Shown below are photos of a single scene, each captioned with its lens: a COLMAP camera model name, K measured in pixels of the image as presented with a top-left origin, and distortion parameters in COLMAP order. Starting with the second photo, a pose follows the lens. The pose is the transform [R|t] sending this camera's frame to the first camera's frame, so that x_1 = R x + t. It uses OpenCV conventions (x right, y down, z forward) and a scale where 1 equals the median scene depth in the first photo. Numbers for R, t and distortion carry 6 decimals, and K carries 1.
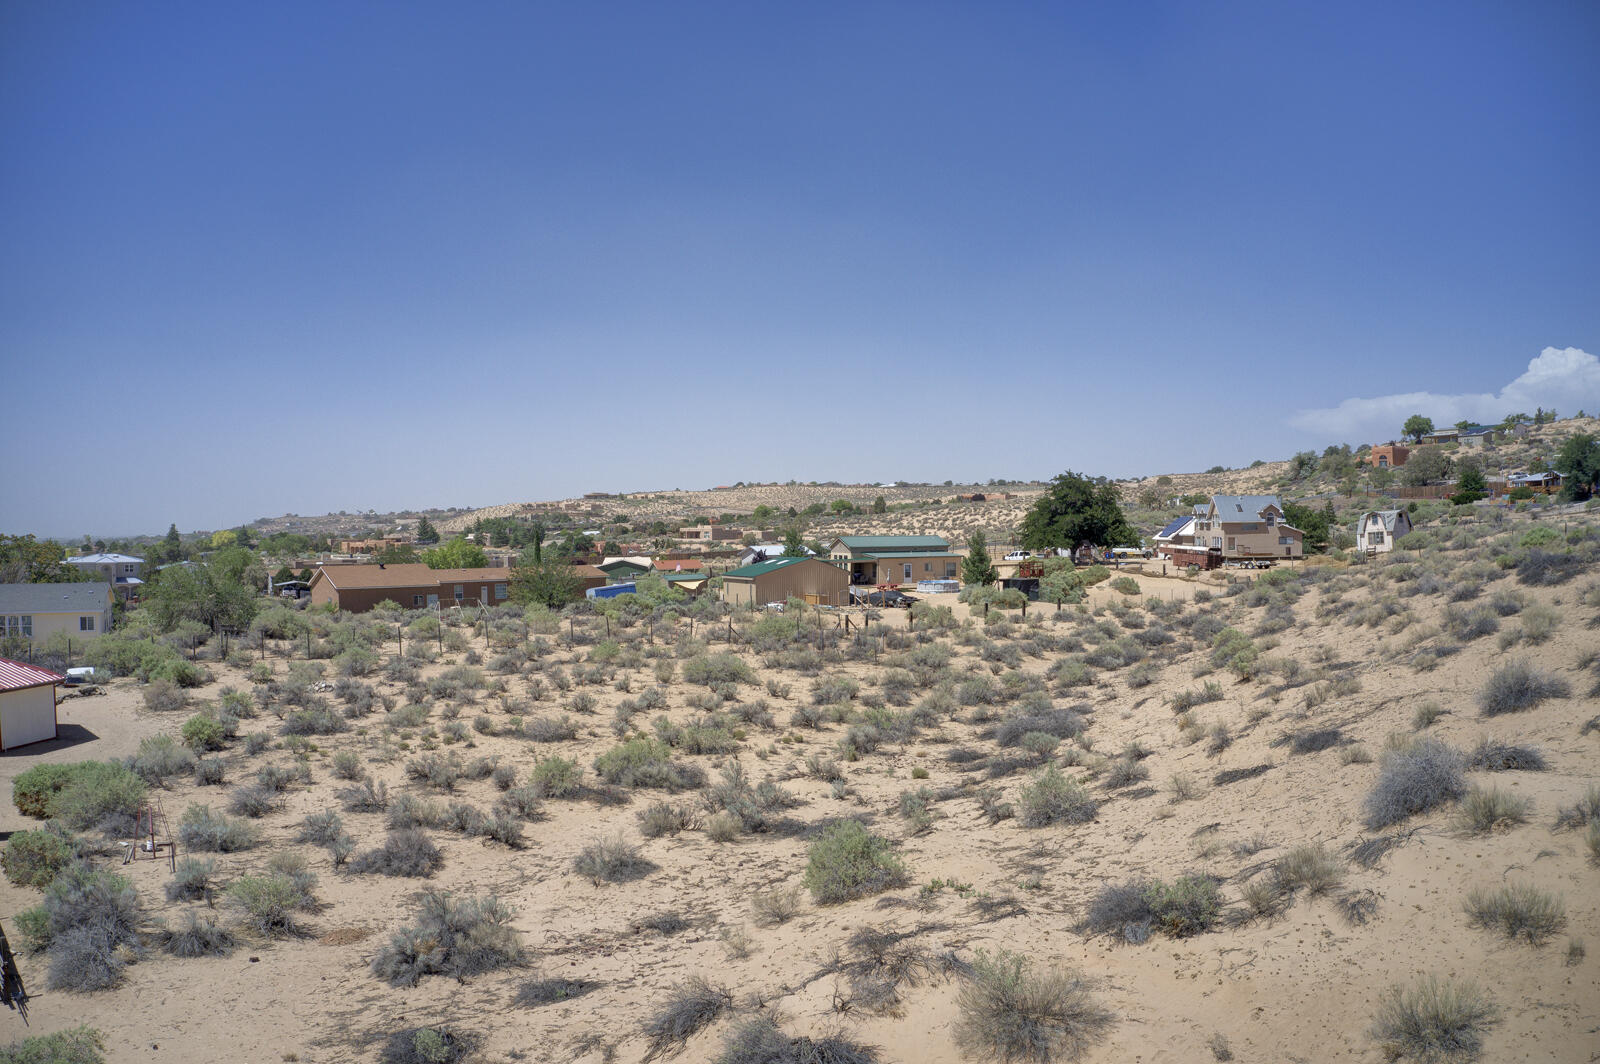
lens RADIAL K [[1301.1, 0, 801.6], [0, 1301.1, 516.8], [0, 0, 1]] dist [-0.215830, 0.028993]
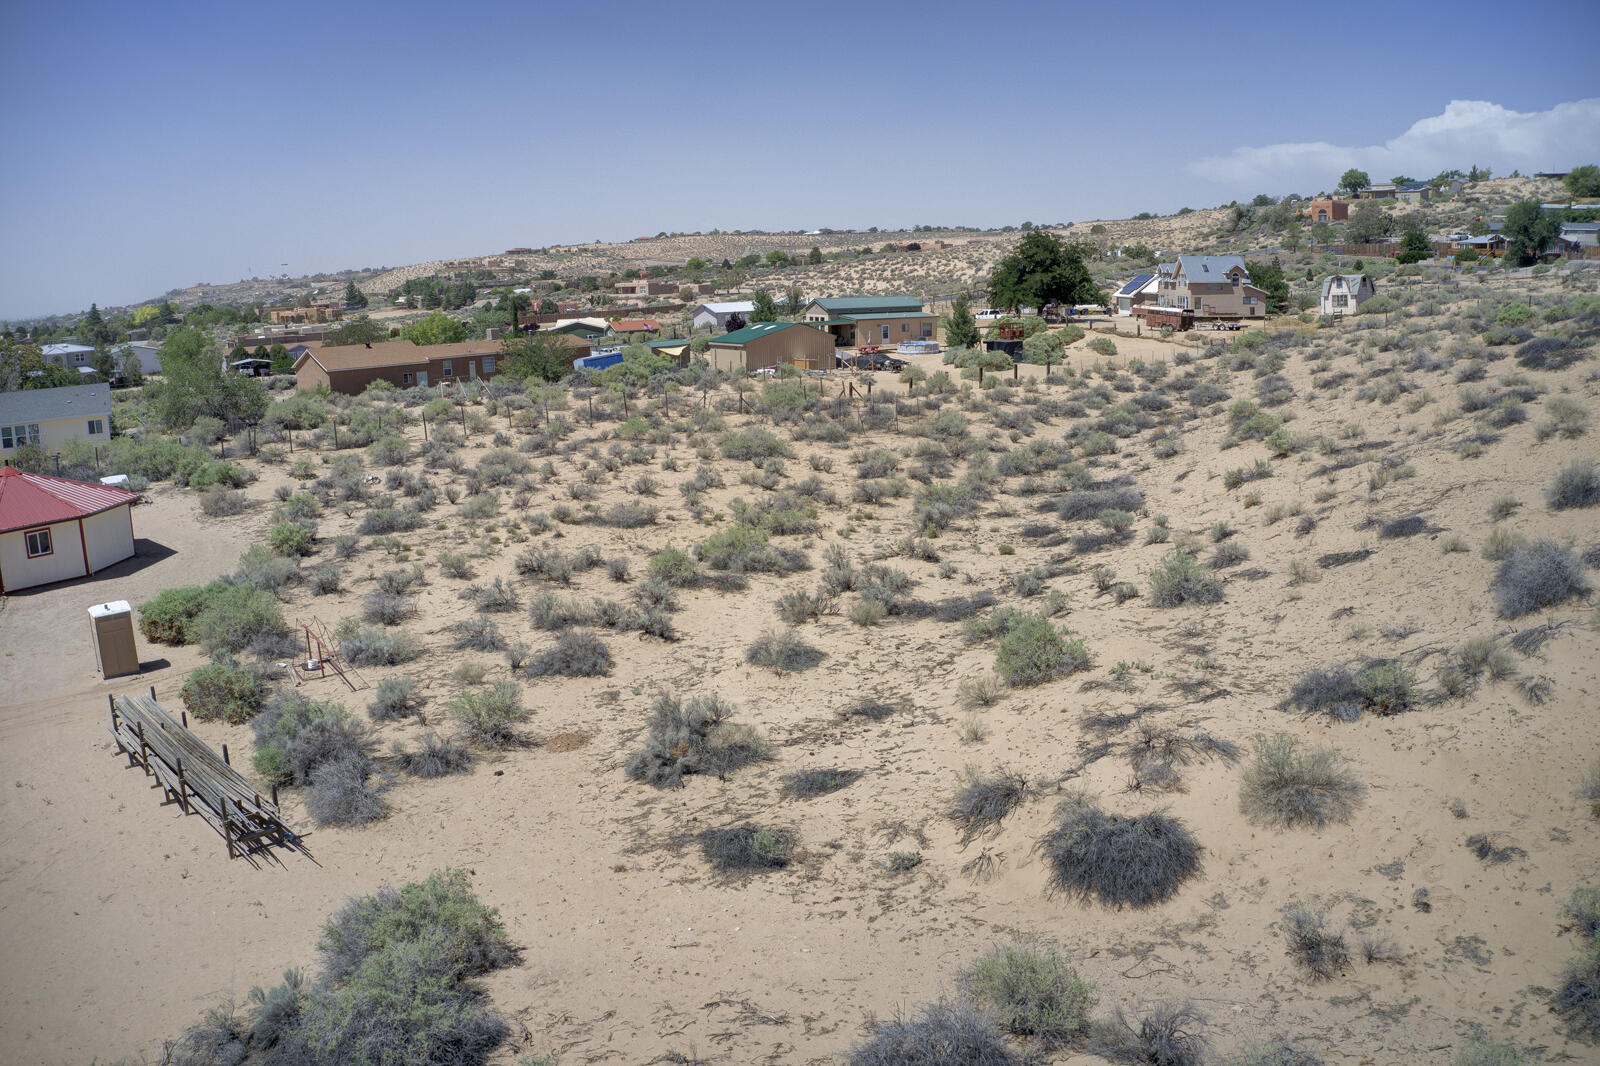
lens RADIAL K [[1301.1, 0, 801.6], [0, 1301.1, 517.8], [0, 0, 1]] dist [-0.215830, 0.028993]
pose [[0.997834, -0.028800, 0.059139, -0.093489], [0.016804, 0.980830, 0.194140, -0.026081], [-0.063597, -0.192725, 0.979190, -0.027868]]
